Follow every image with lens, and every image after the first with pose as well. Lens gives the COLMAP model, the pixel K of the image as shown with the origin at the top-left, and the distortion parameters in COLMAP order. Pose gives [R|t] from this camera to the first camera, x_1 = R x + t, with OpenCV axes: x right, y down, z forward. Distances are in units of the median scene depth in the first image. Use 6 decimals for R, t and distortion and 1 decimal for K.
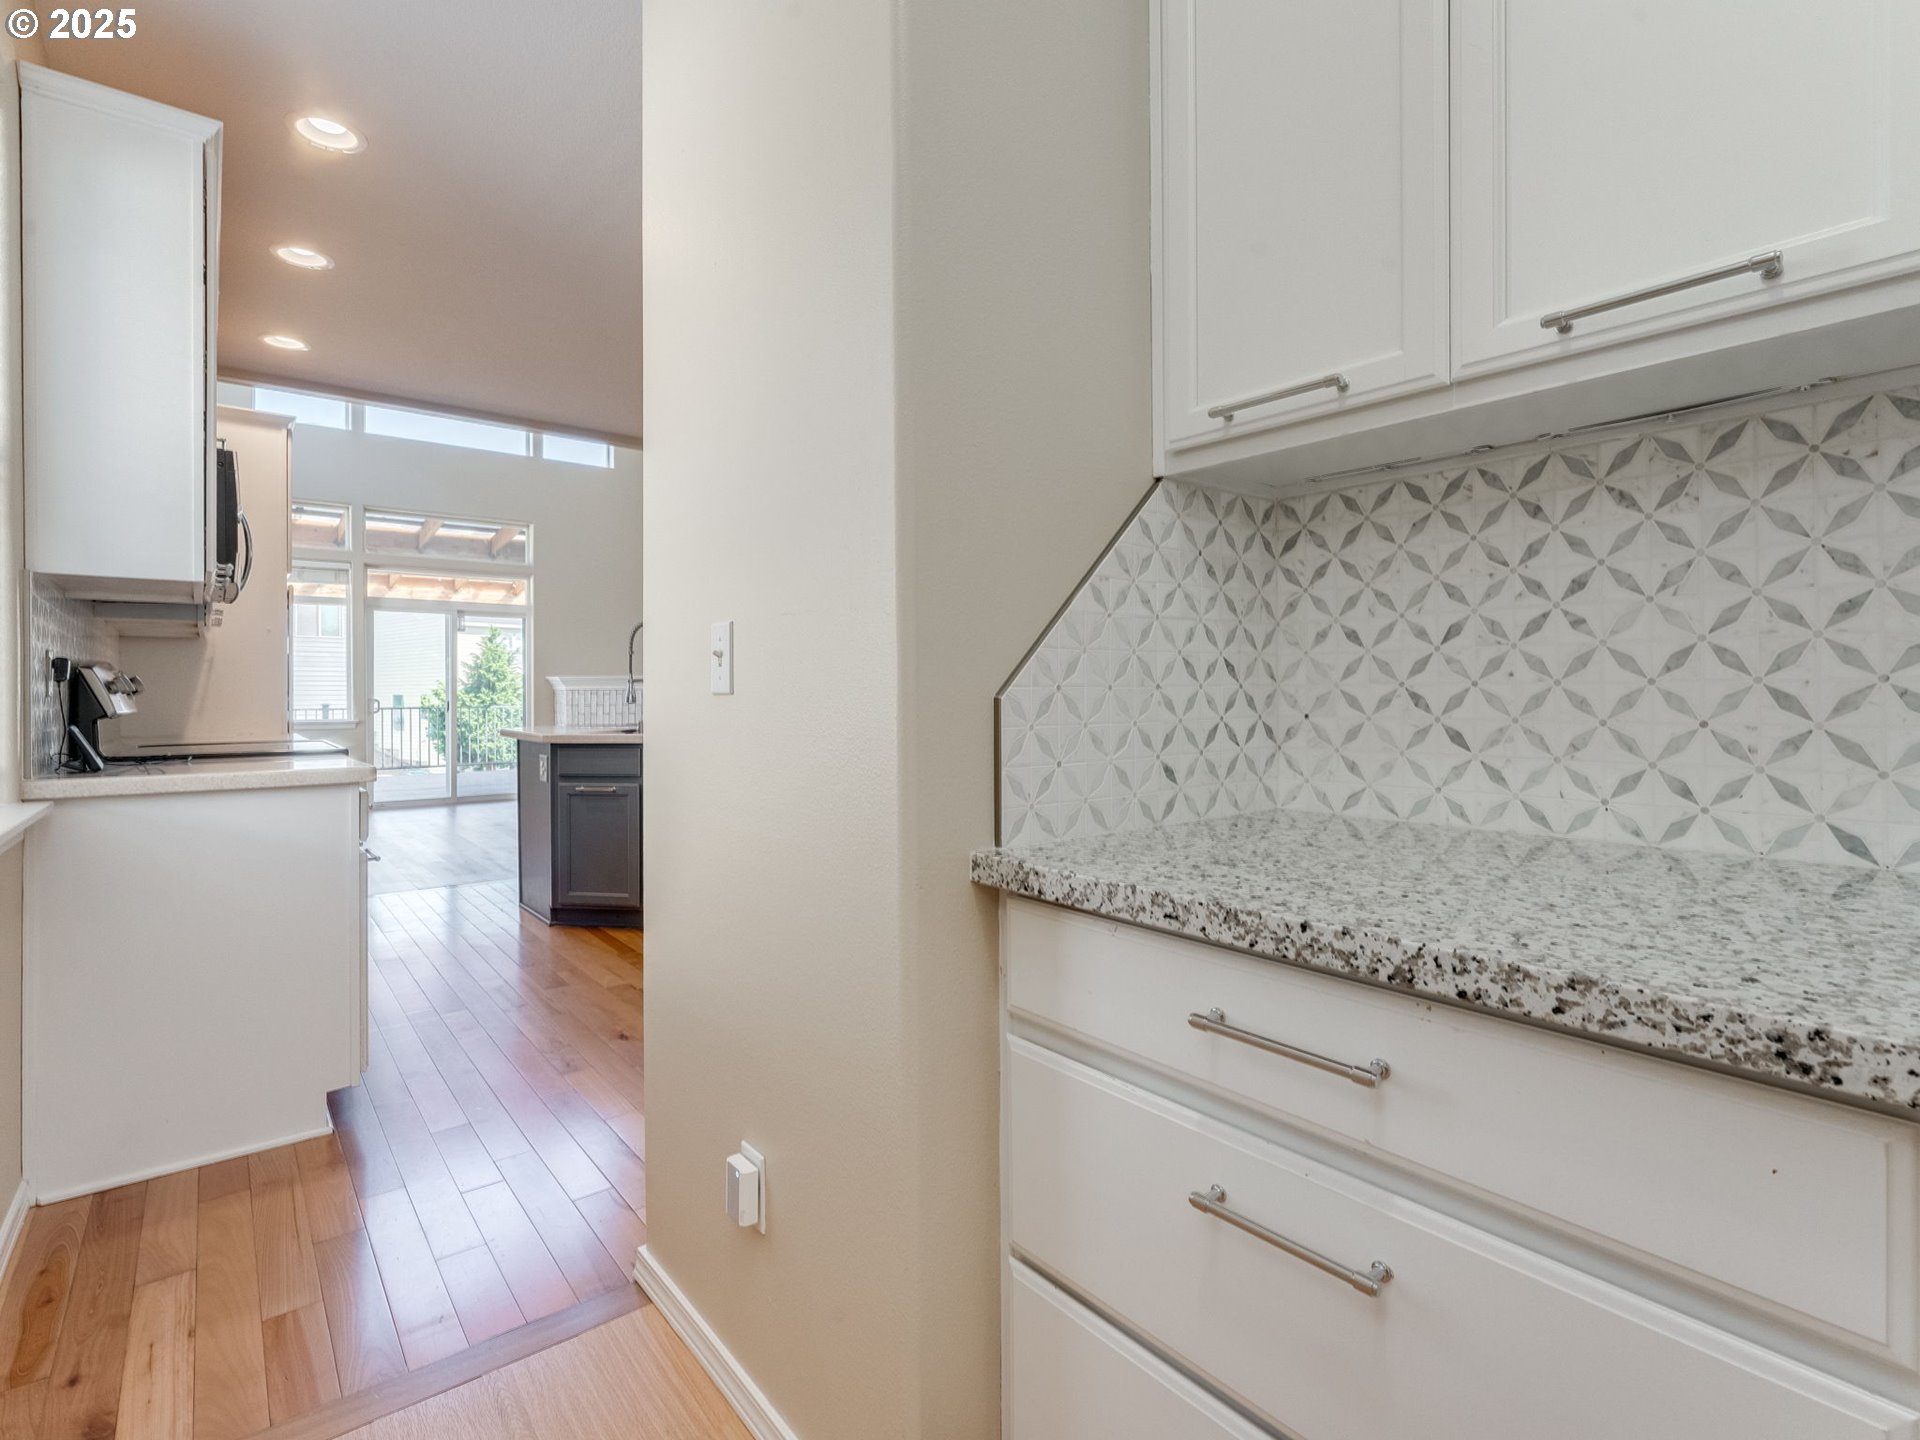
lens RADIAL K [[921.8, 0, 960.0], [0, 921.8, 720.0], [0, 0, 1]] dist [-0.020746, -0.000139]
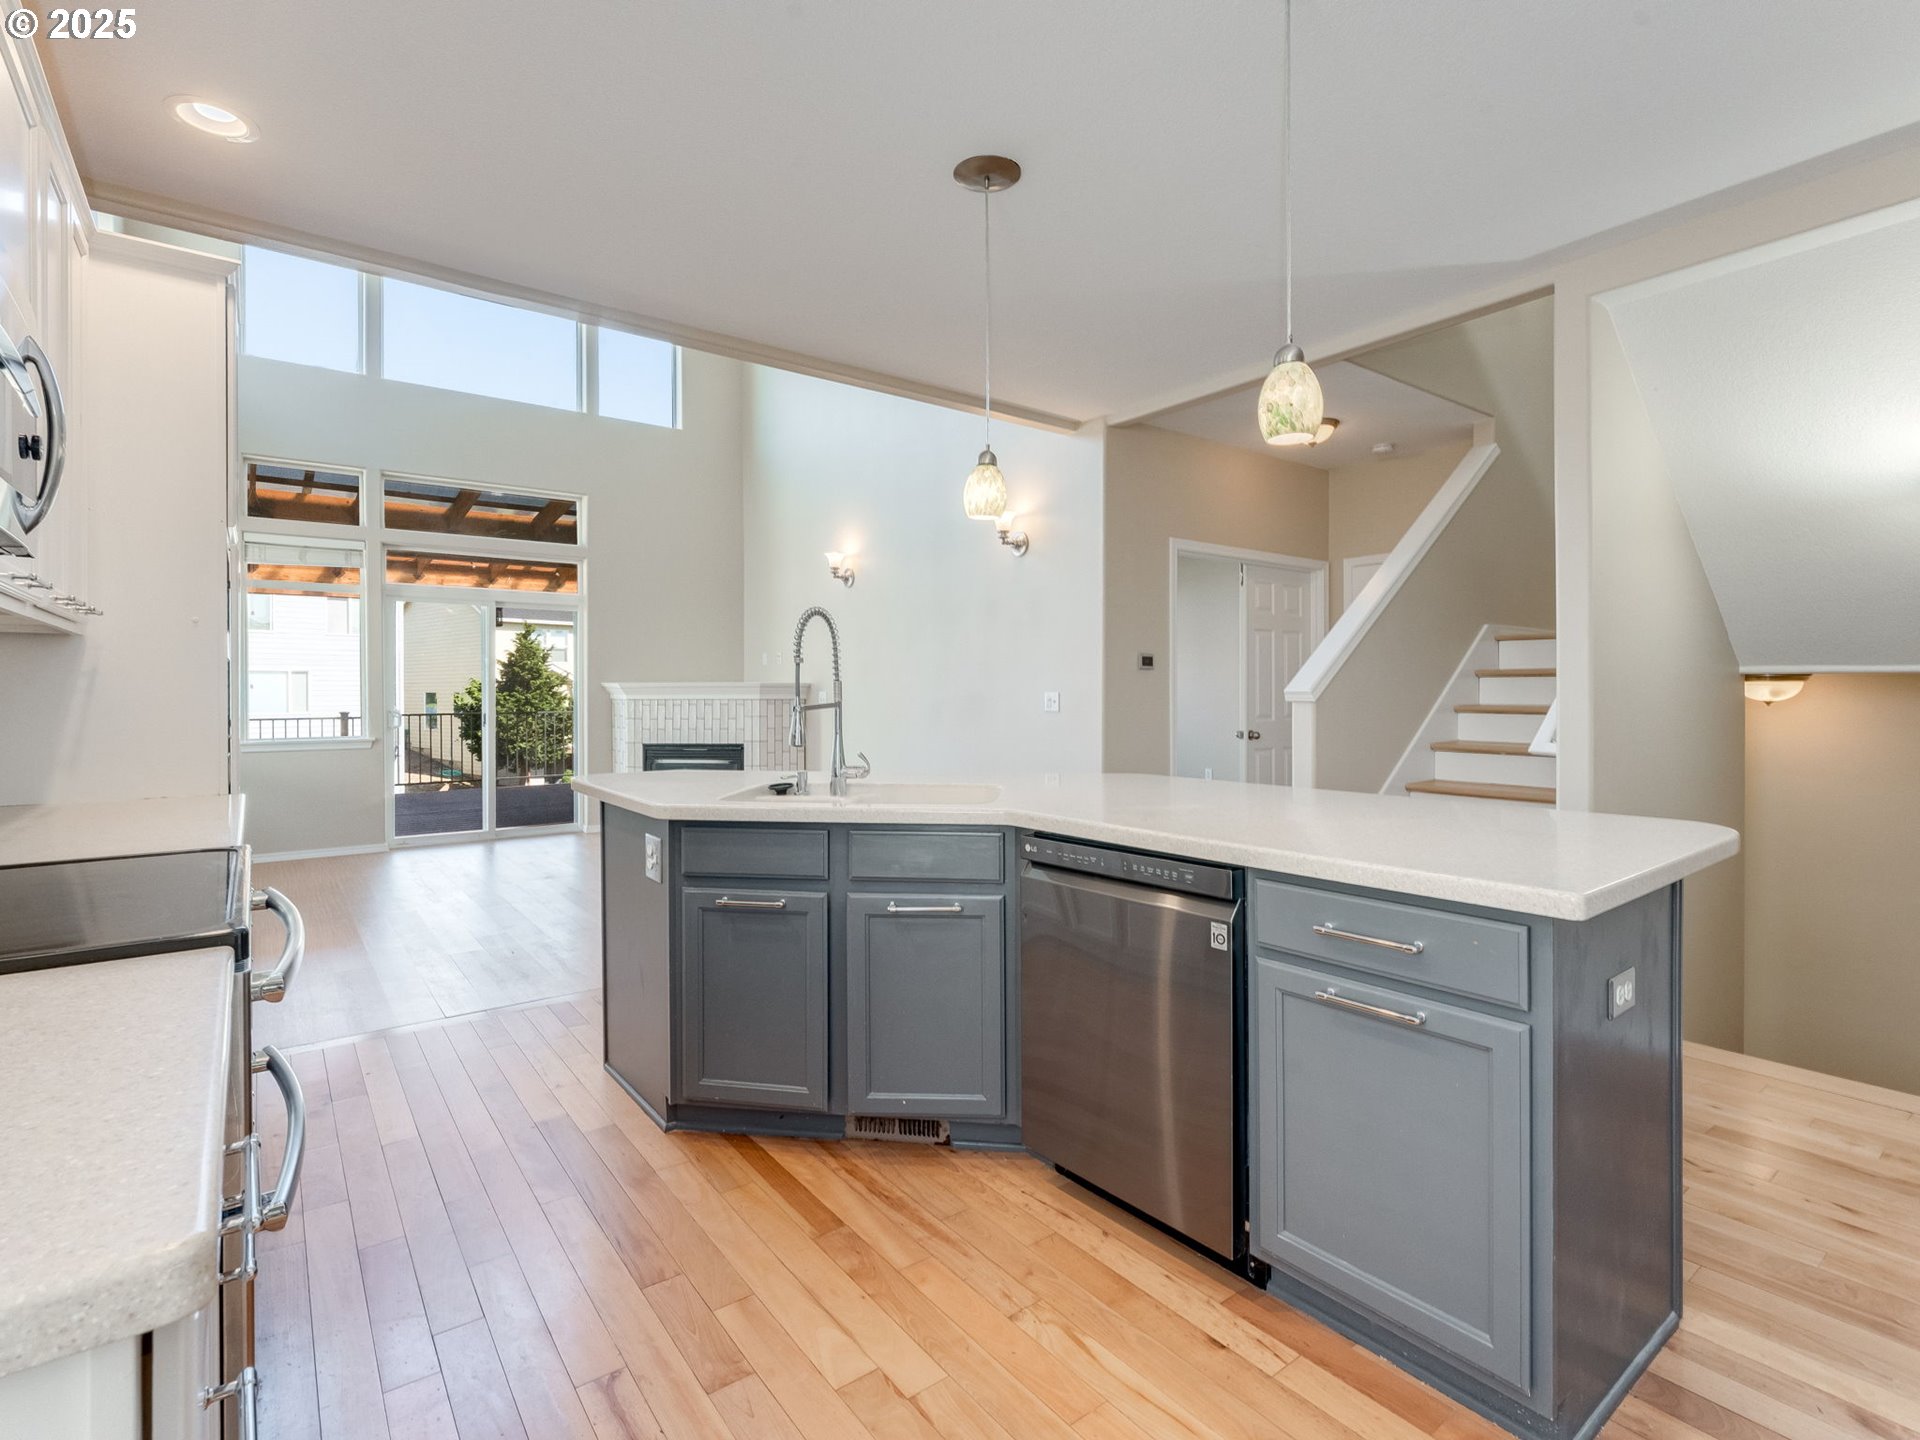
lens RADIAL K [[925.1, 0, 960.0], [0, 925.1, 720.0], [0, 0, 1]] dist [0.001385, 0.000192]
pose [[0.999489, 0.008037, -0.030940, -0.102783], [-0.008009, 0.999967, 0.000999, -0.016970], [0.030947, -0.000750, 0.999521, 0.175723]]
